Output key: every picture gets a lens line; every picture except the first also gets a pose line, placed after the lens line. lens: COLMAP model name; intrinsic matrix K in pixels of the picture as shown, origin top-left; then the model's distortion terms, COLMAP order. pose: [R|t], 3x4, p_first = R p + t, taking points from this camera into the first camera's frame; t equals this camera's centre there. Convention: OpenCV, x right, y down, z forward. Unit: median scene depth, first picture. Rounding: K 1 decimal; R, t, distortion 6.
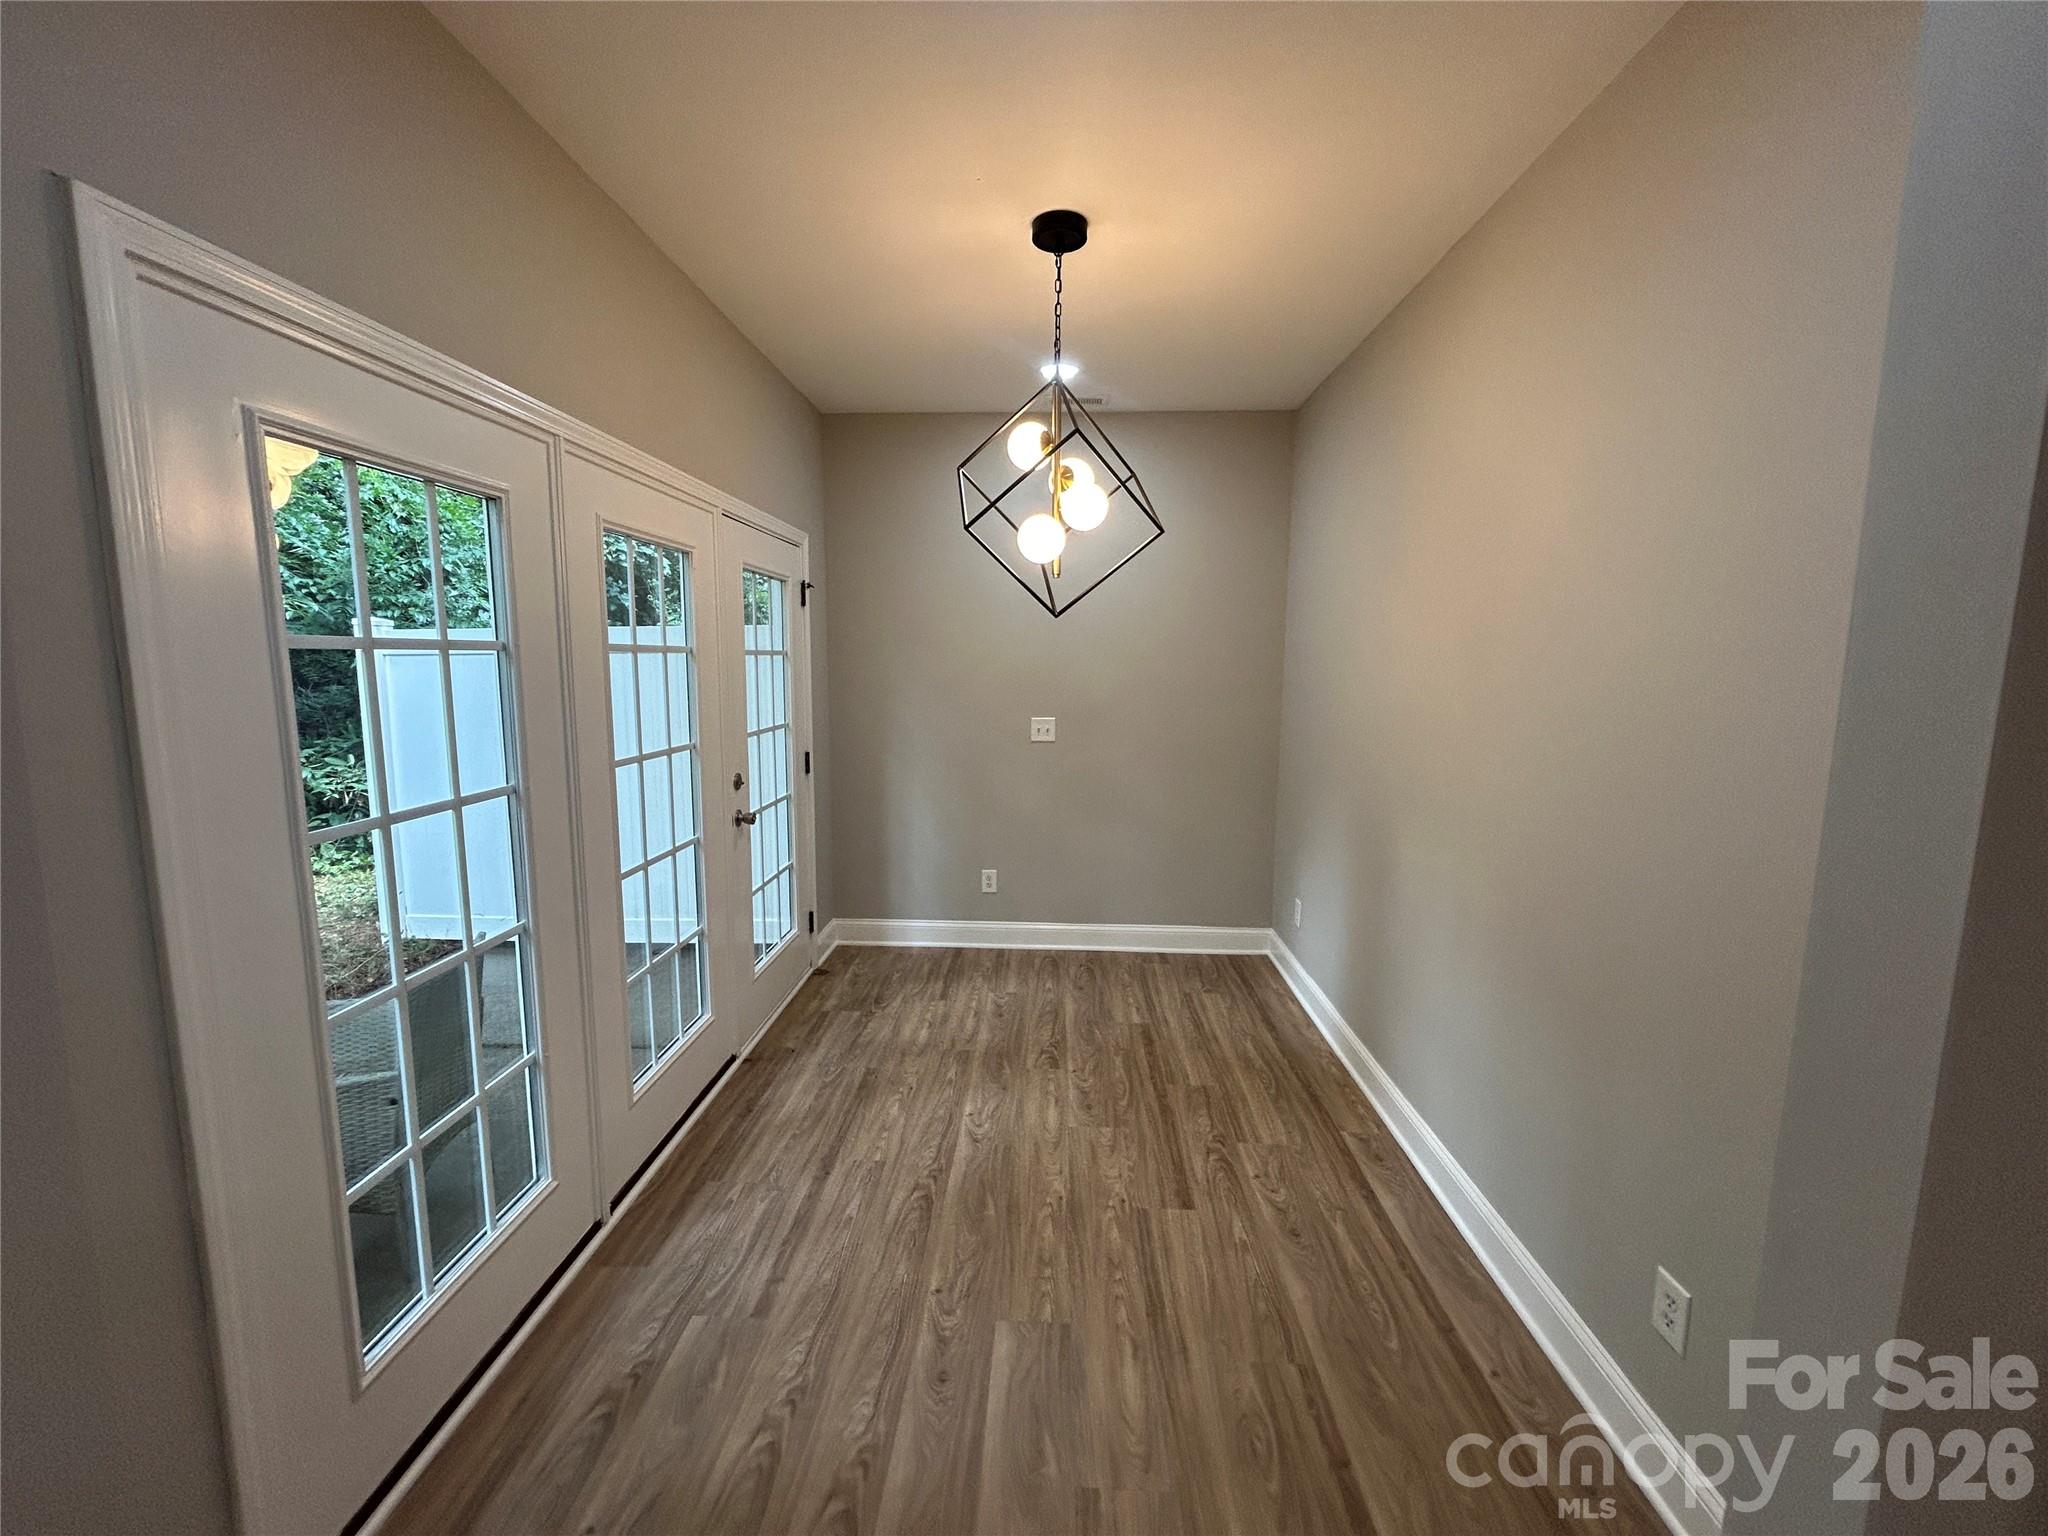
lens RADIAL K [[832.3, 0, 1019.8], [0, 832.3, 764.0], [0, 0, 1]] dist [0.003864, 0.000241]
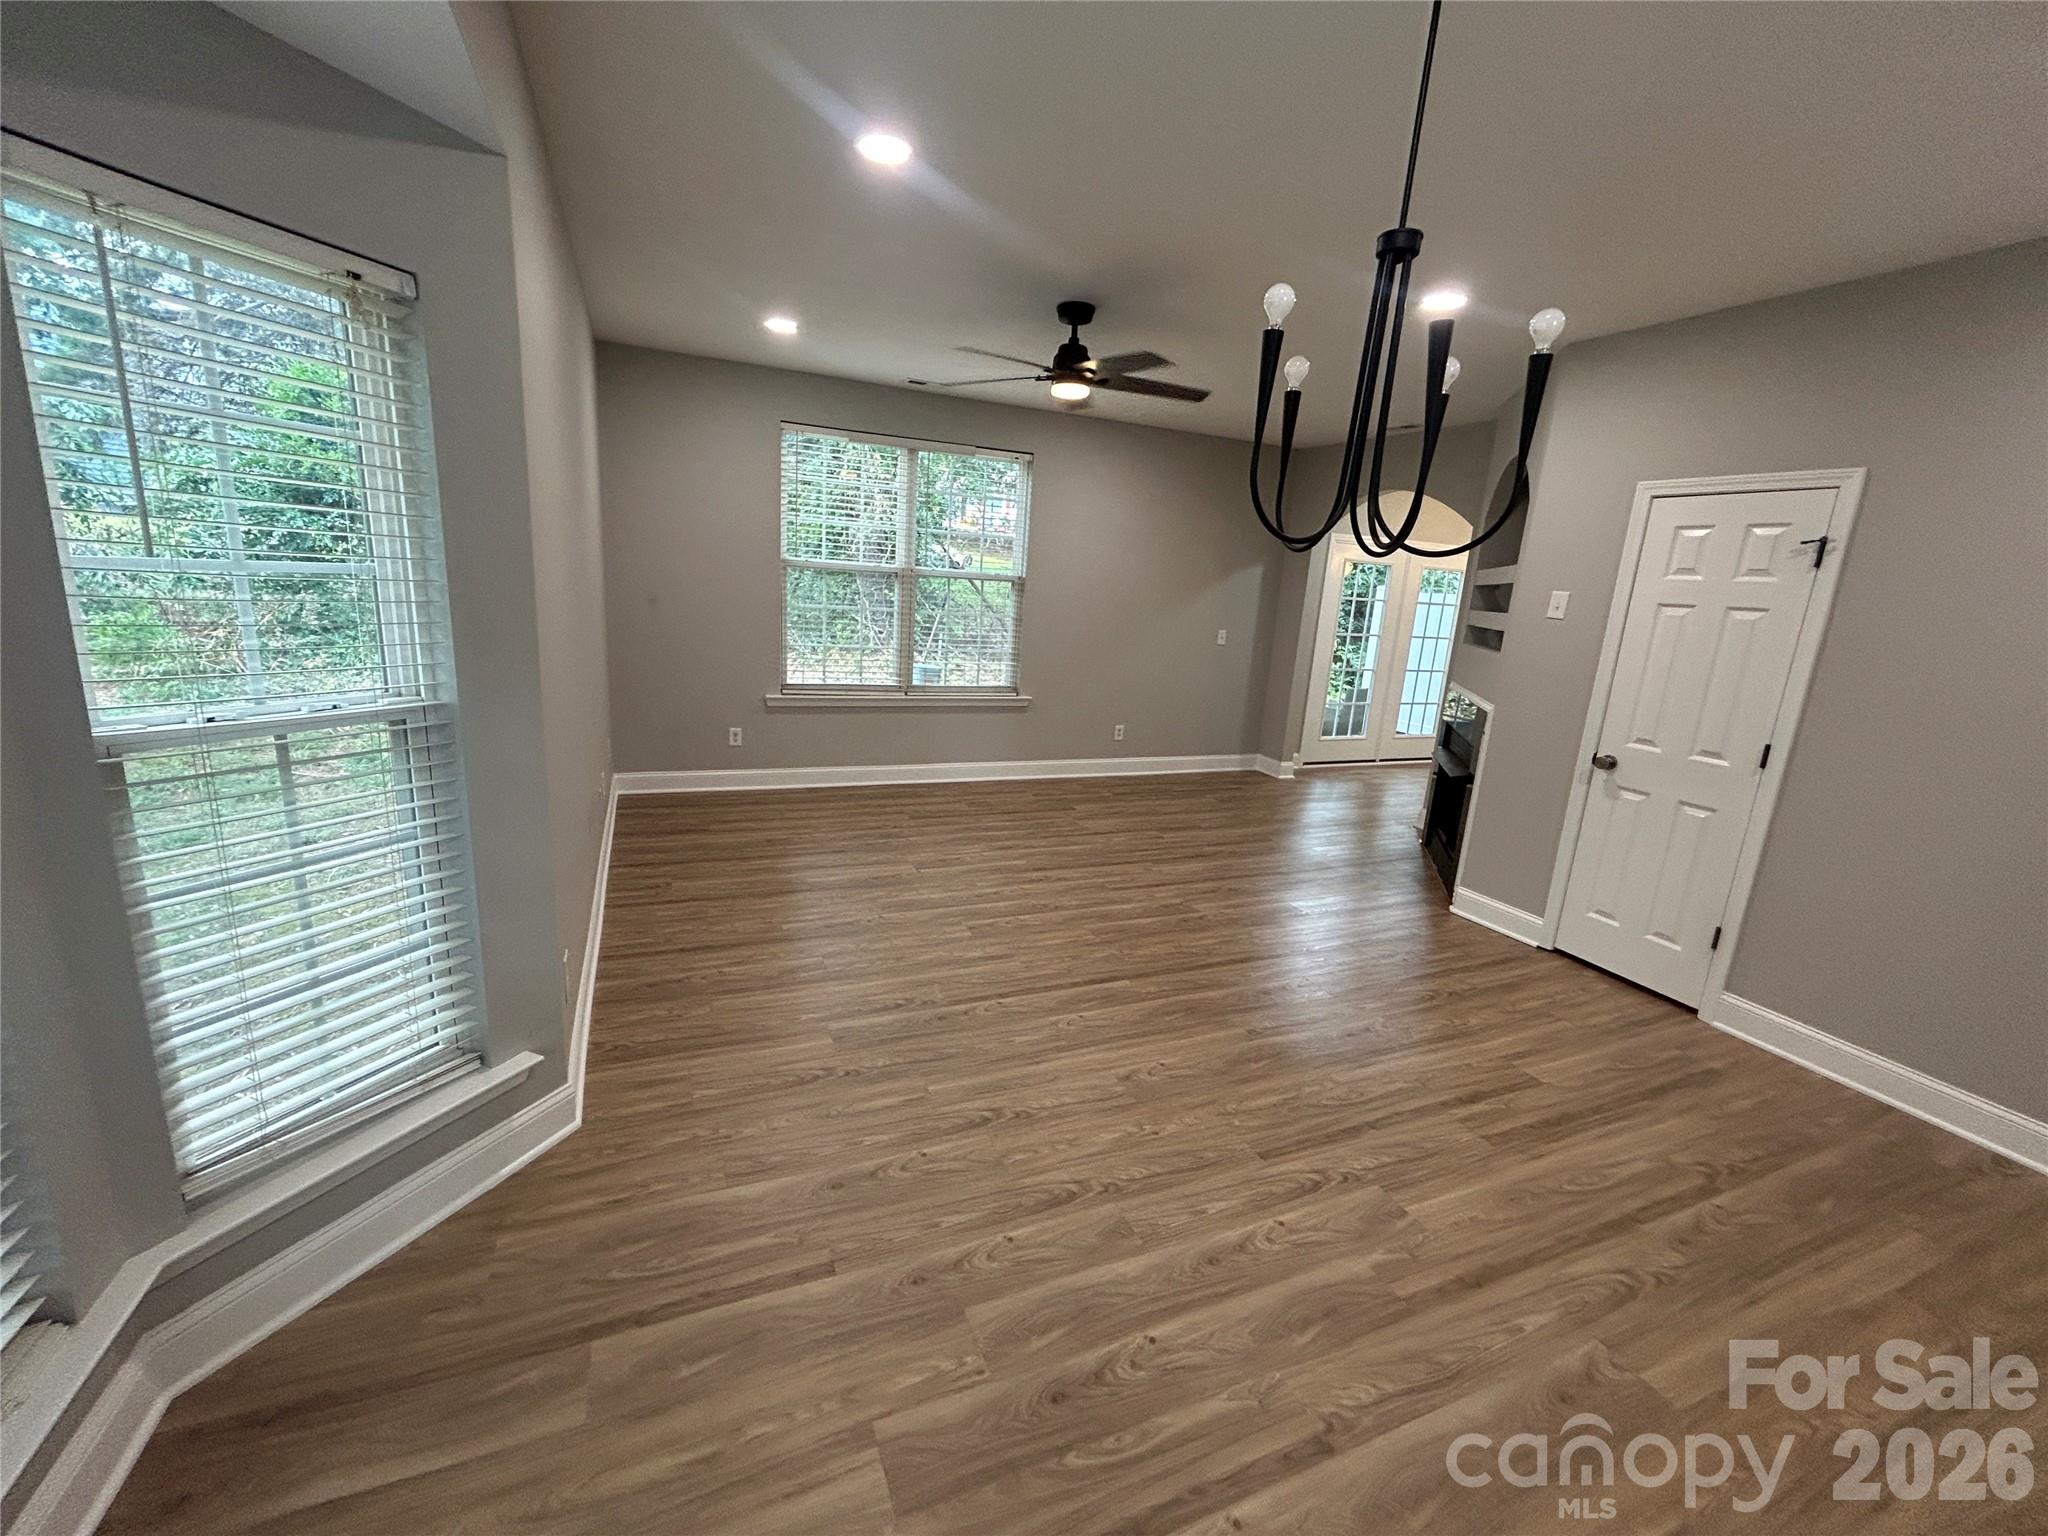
lens RADIAL K [[832.3, 0, 1019.8], [0, 832.3, 764.0], [0, 0, 1]] dist [0.003864, 0.000241]
pose [[0.436579, 0.215403, -0.873499, 1.889933], [-0.180208, 0.972175, 0.149667, 0.277157], [0.881433, 0.092070, 0.463249, -1.939720]]
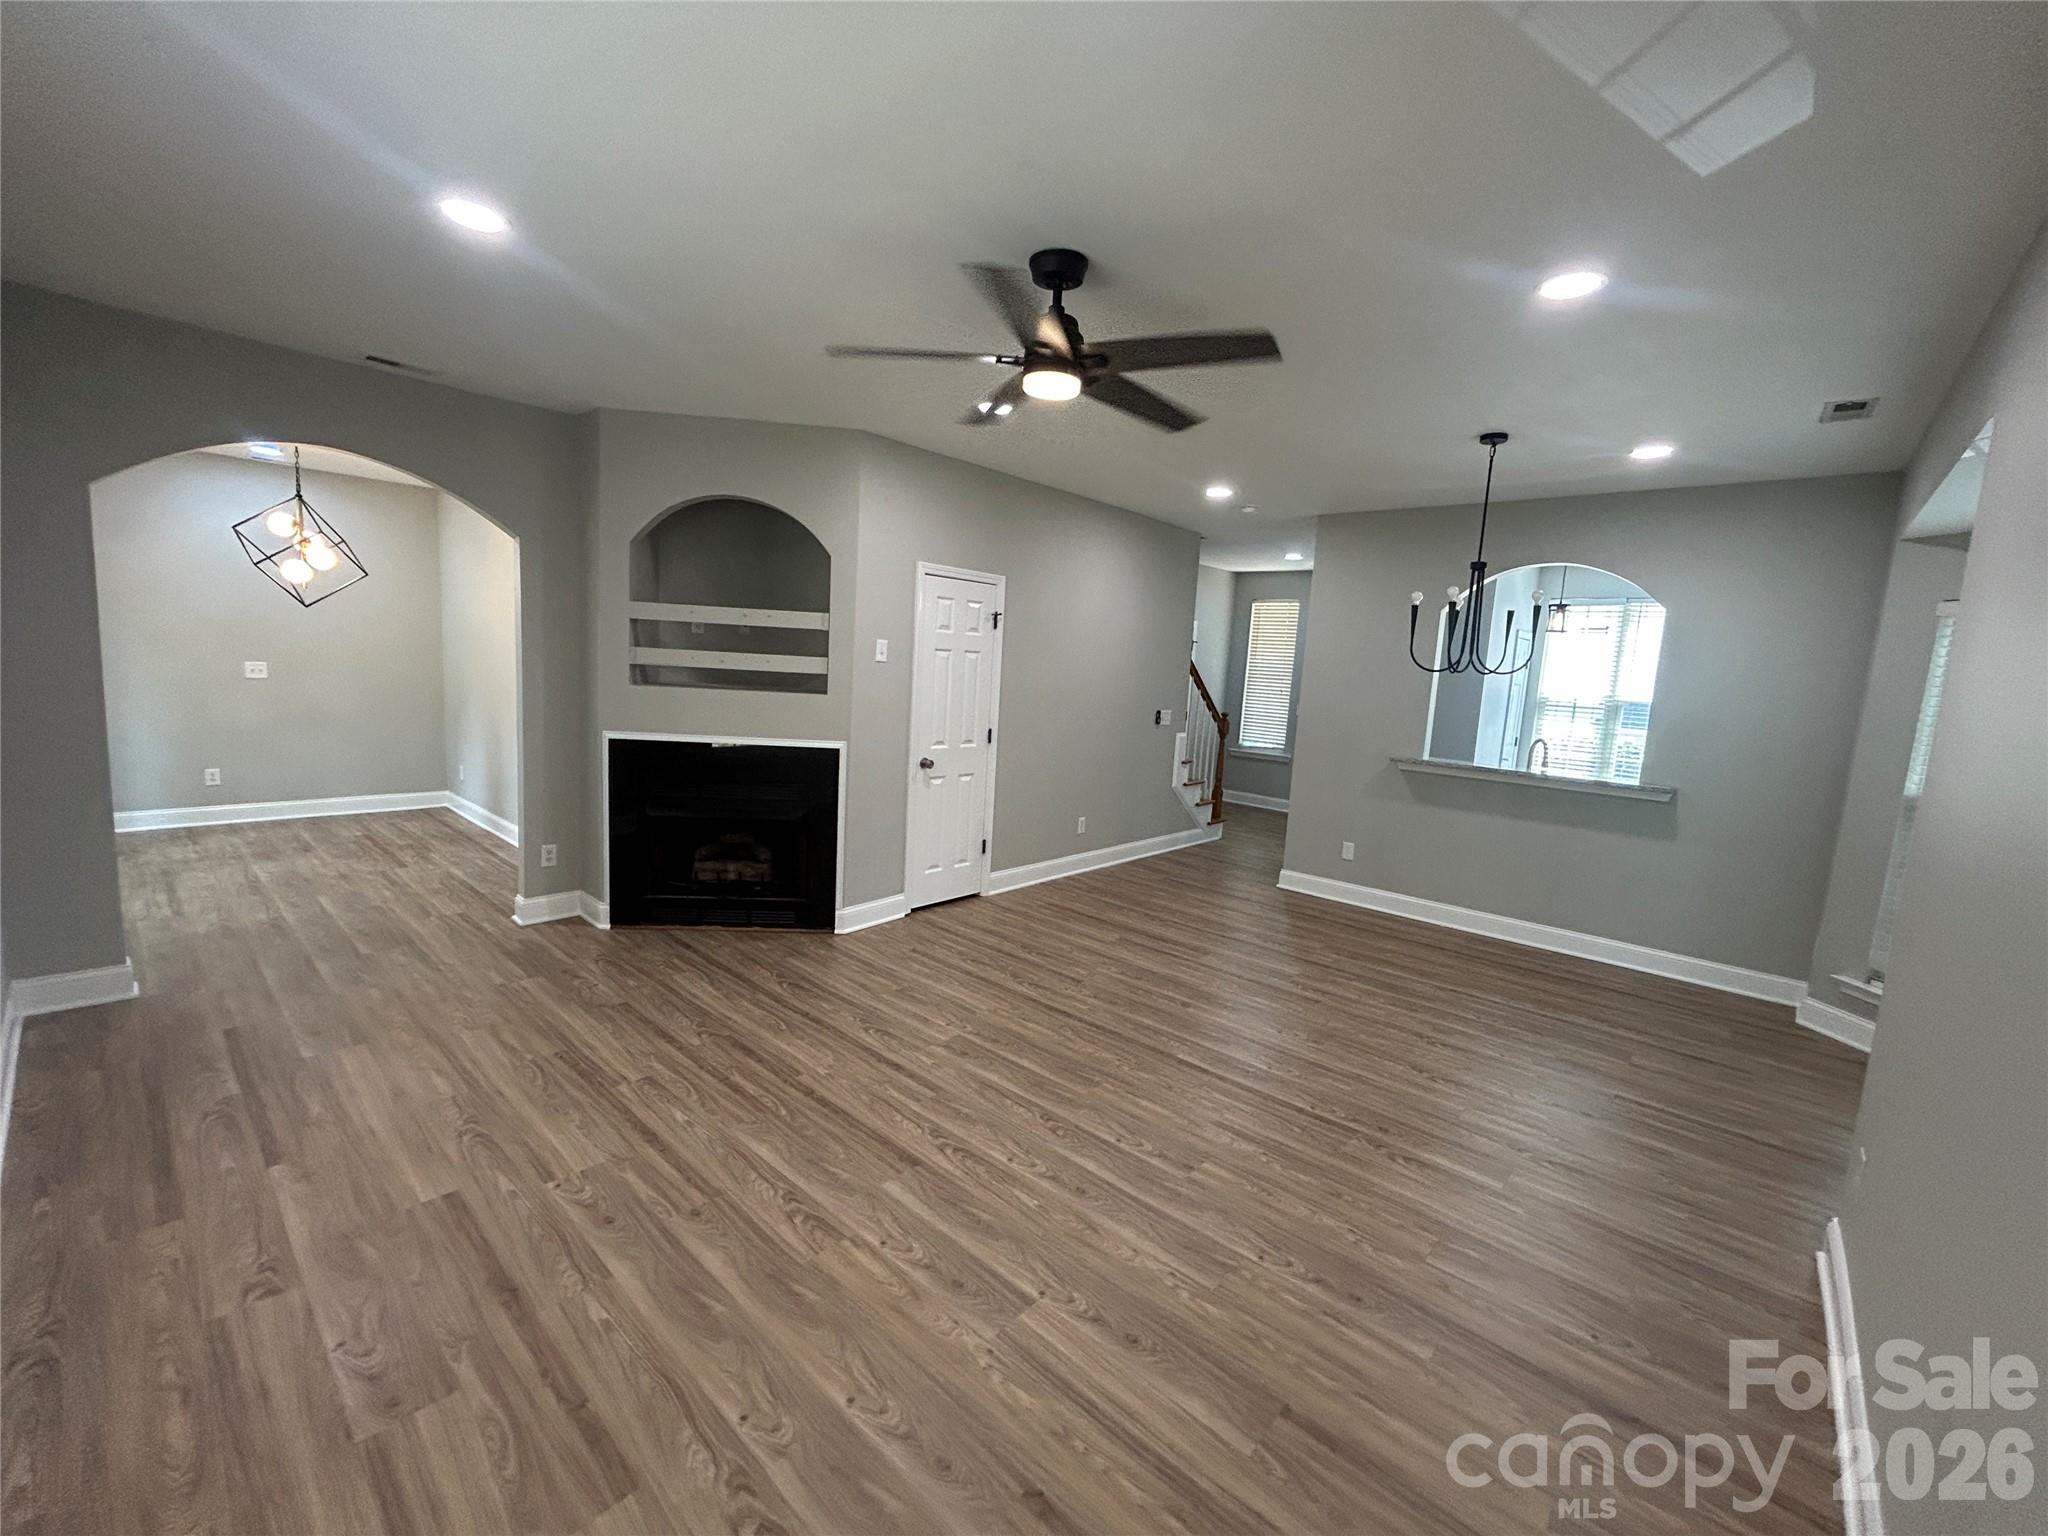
lens RADIAL K [[832.3, 0, 1019.8], [0, 832.3, 764.0], [0, 0, 1]] dist [0.003864, 0.000241]
pose [[0.634244, -0.072358, 0.769740, -0.480798], [0.051392, 0.997354, 0.051409, 0.214036], [-0.771423, 0.006952, 0.636285, -1.805391]]
